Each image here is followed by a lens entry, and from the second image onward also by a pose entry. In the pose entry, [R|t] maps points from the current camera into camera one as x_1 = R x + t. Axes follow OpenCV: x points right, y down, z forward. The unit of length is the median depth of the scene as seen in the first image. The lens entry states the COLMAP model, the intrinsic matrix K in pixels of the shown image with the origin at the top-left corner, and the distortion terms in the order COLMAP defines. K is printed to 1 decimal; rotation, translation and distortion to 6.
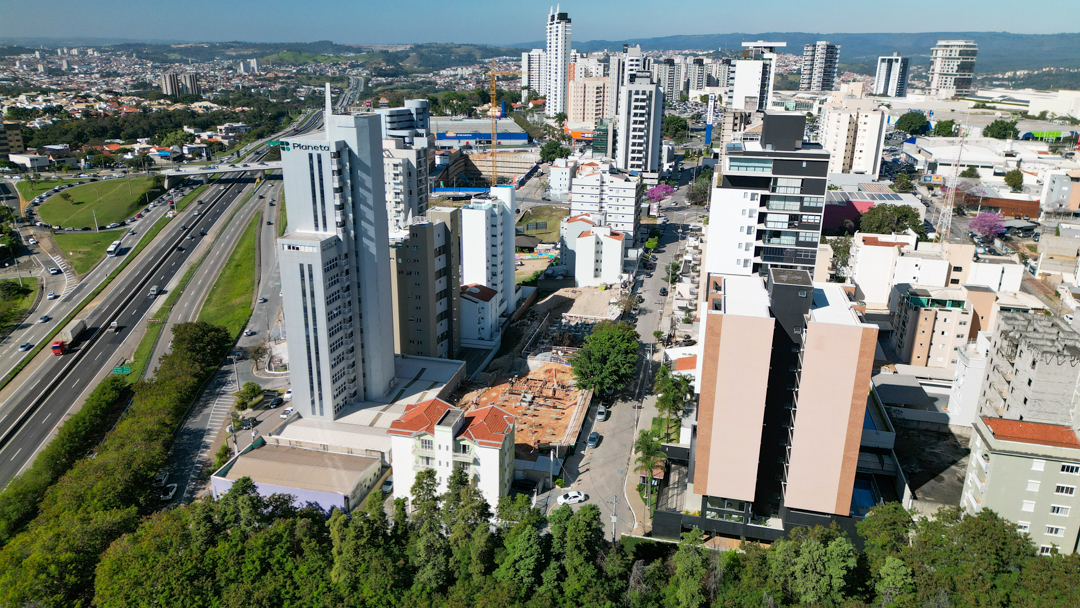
lens RADIAL K [[757.5, 0, 540.0], [0, 757.5, 304.0], [0, 0, 1]] dist [0.078067, -0.082616]
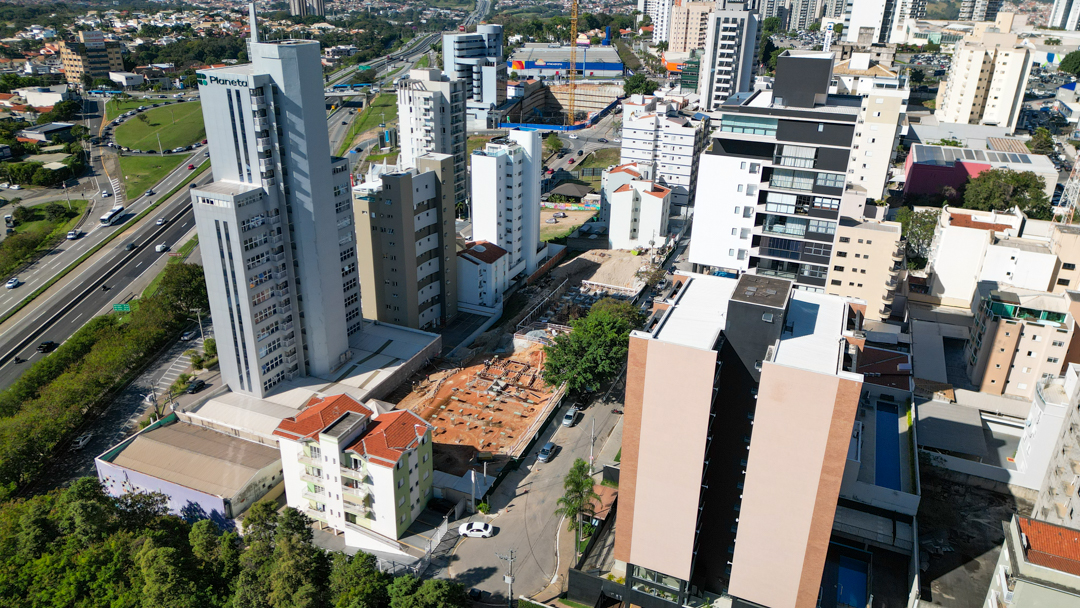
lens RADIAL K [[760.1, 0, 539.0], [0, 760.1, 300.6], [0, 0, 1]] dist [0.082228, -0.089952]
pose [[0.985492, 0.073055, -0.153197, 0.138749], [-0.060053, 0.994322, 0.087847, -0.045669], [0.158745, -0.077372, 0.984283, 0.150934]]
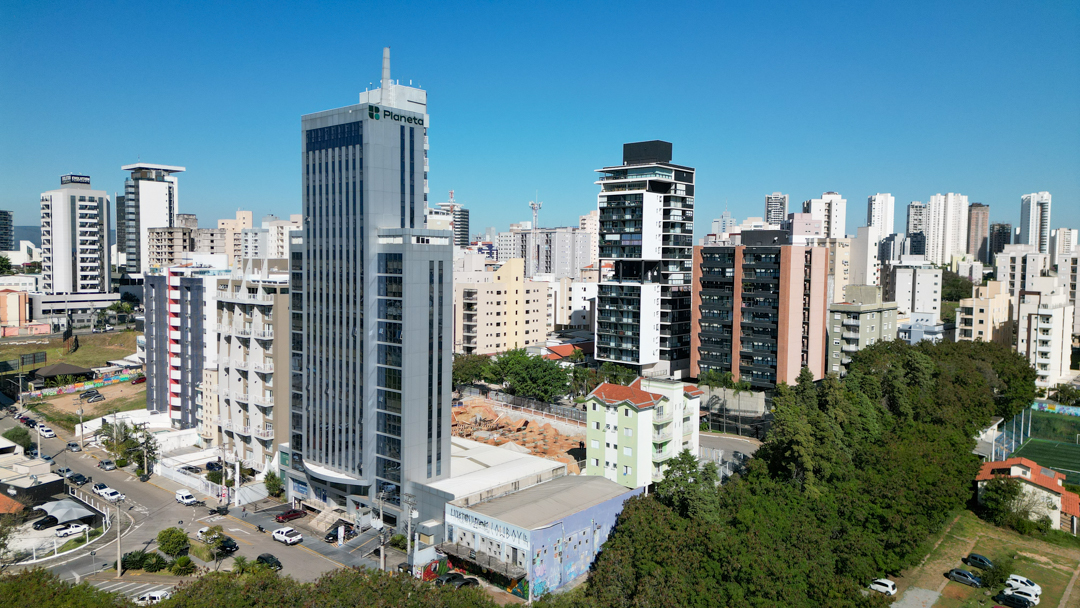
lens RADIAL K [[753.7, 0, 536.5], [0, 753.7, 302.3], [0, 0, 1]] dist [0.075674, -0.062105]
pose [[0.470979, -0.061224, 0.880017, -0.705104], [0.273850, 0.958449, -0.079881, 0.056820], [-0.838561, 0.278615, 0.468176, 0.431779]]
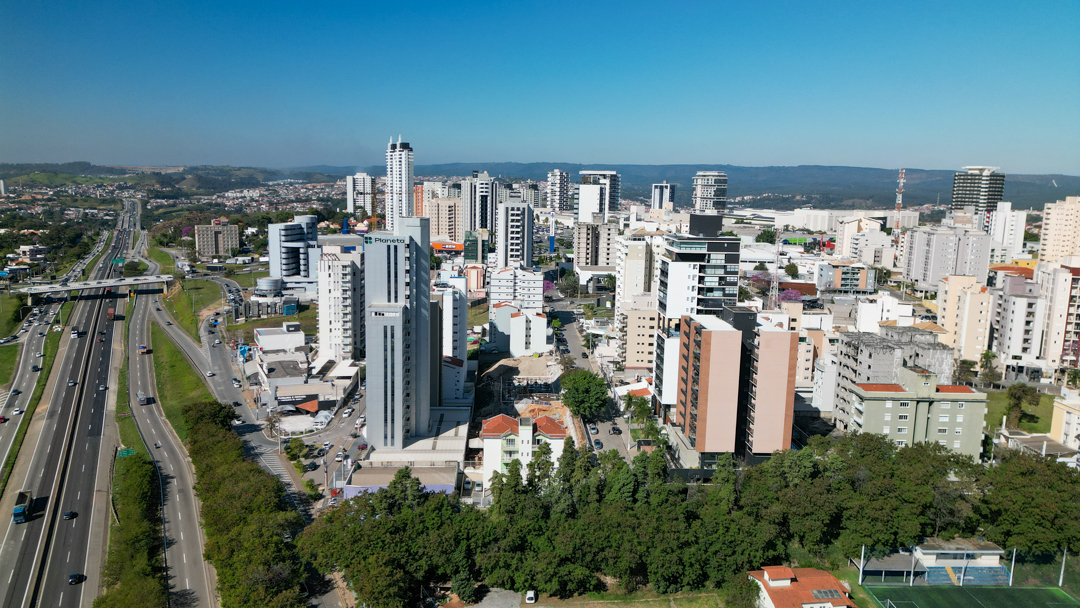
lens RADIAL K [[757.5, 0, 540.0], [0, 757.5, 304.0], [0, 0, 1]] dist [0.078067, -0.082616]
pose [[0.960760, -0.037229, 0.274872, -0.316023], [0.078846, 0.986729, -0.141948, 0.090510], [-0.265939, 0.158051, 0.950945, -0.261013]]
